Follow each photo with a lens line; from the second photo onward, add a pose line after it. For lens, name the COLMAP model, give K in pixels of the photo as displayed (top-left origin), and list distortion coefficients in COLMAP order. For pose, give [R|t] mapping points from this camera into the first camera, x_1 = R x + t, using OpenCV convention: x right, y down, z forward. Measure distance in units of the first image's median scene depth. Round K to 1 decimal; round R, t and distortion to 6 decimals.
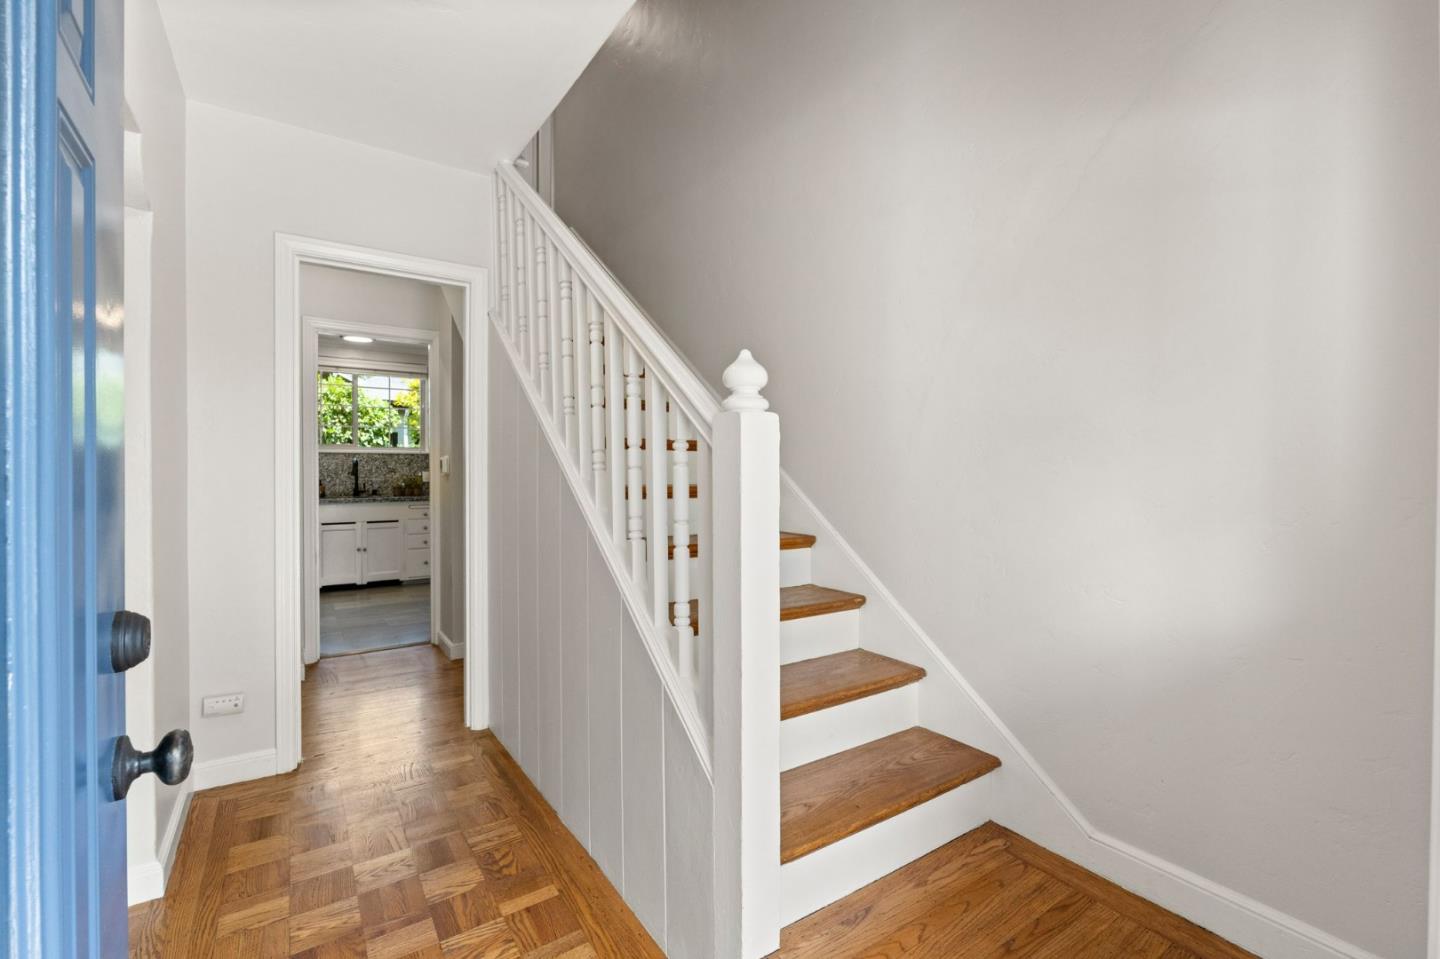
lens RADIAL K [[629.9, 0, 716.0], [0, 629.9, 473.2], [0, 0, 1]] dist [-0.008457, 0.001363]
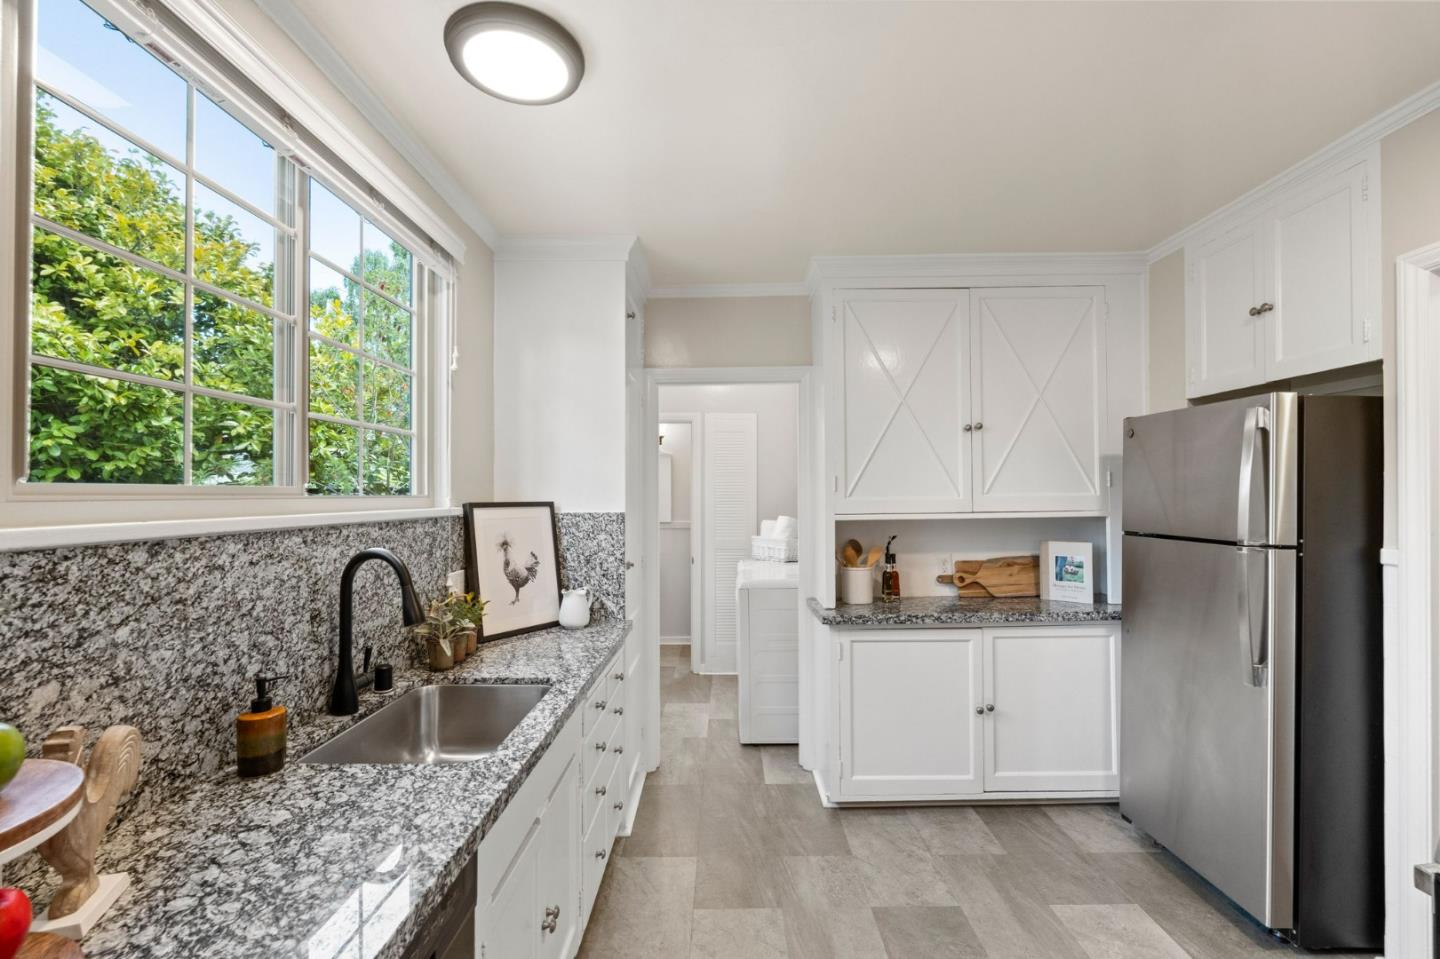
lens RADIAL K [[629.9, 0, 724.8], [0, 629.9, 485.5], [0, 0, 1]] dist [-0.008457, 0.001363]
pose [[0.566642, 0.009047, 0.823914, -0.668634], [0.008478, 0.999823, -0.016809, -0.040716], [-0.823920, 0.016509, 0.566465, 0.734228]]
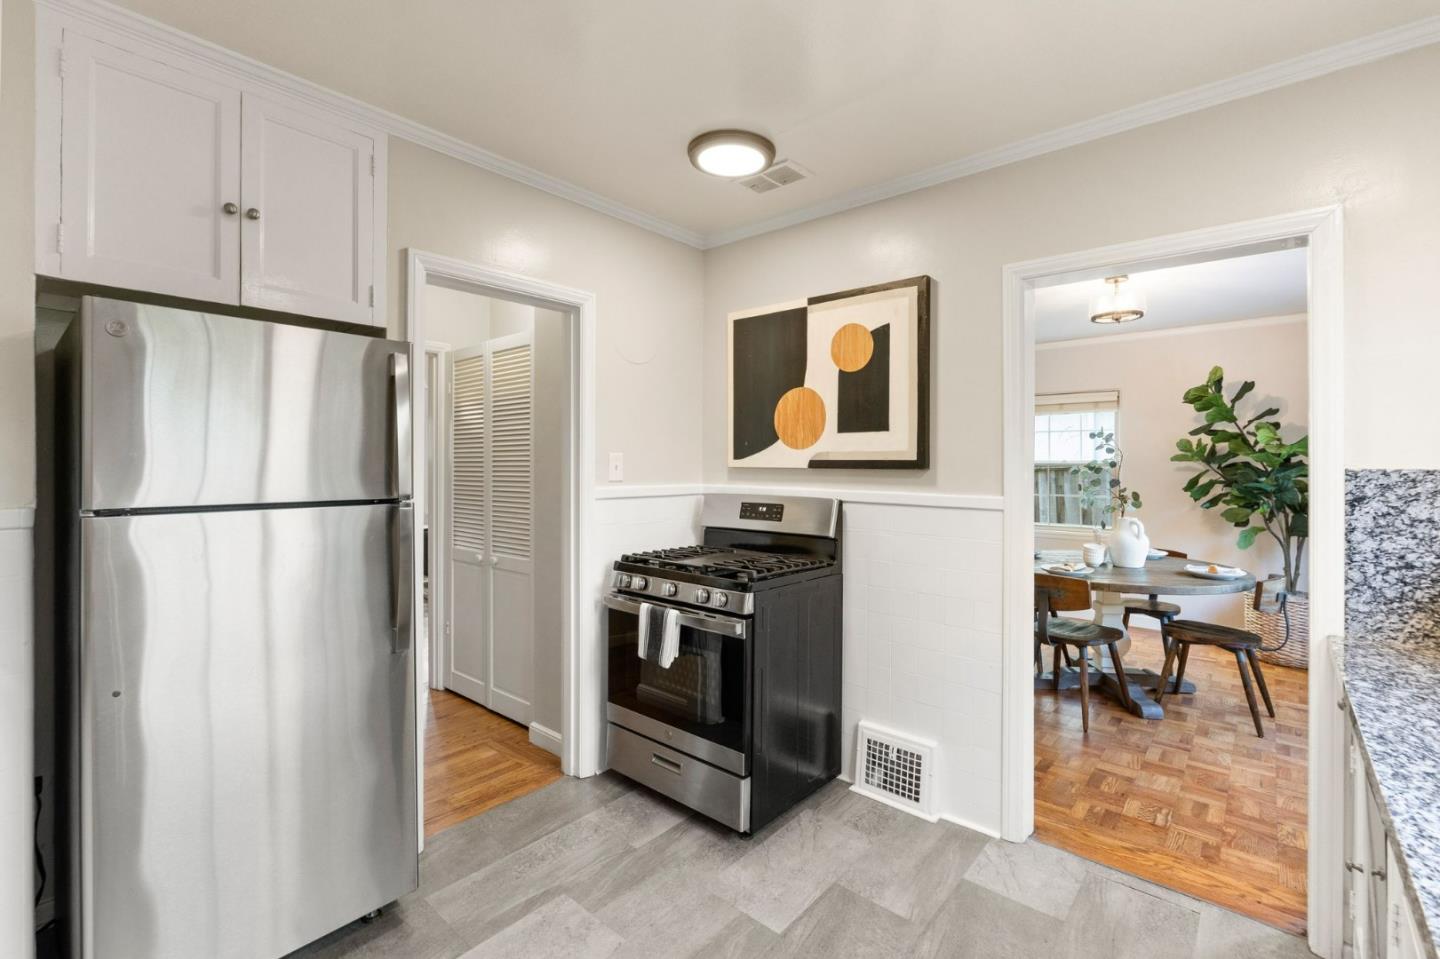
lens RADIAL K [[629.9, 0, 714.9], [0, 629.9, 462.2], [0, 0, 1]] dist [-0.008457, 0.001363]
pose [[-0.968875, -0.002061, -0.247540, -0.354450], [-0.002904, 0.999991, 0.003041, -0.033834], [0.247532, 0.003666, -0.968873, 0.998020]]
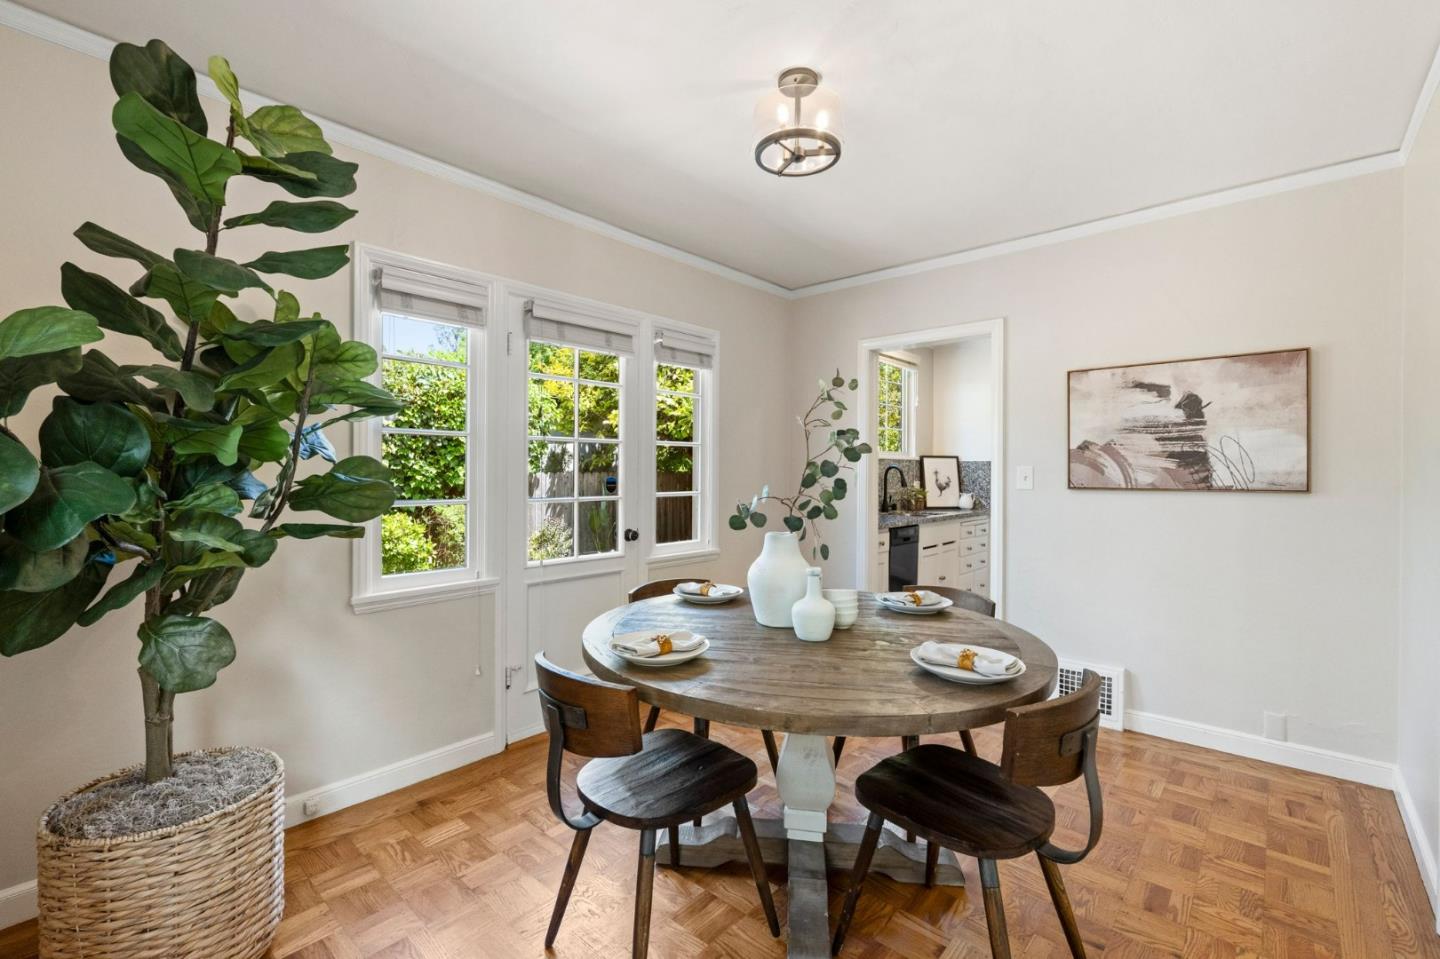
lens RADIAL K [[629.9, 0, 714.0], [0, 629.9, 472.6], [0, 0, 1]] dist [-0.008457, 0.001363]
pose [[0.970411, 0.005038, 0.241407, -0.960917], [-0.004975, 0.999987, -0.000869, -0.012065], [-0.241409, -0.000358, 0.970423, 0.257690]]
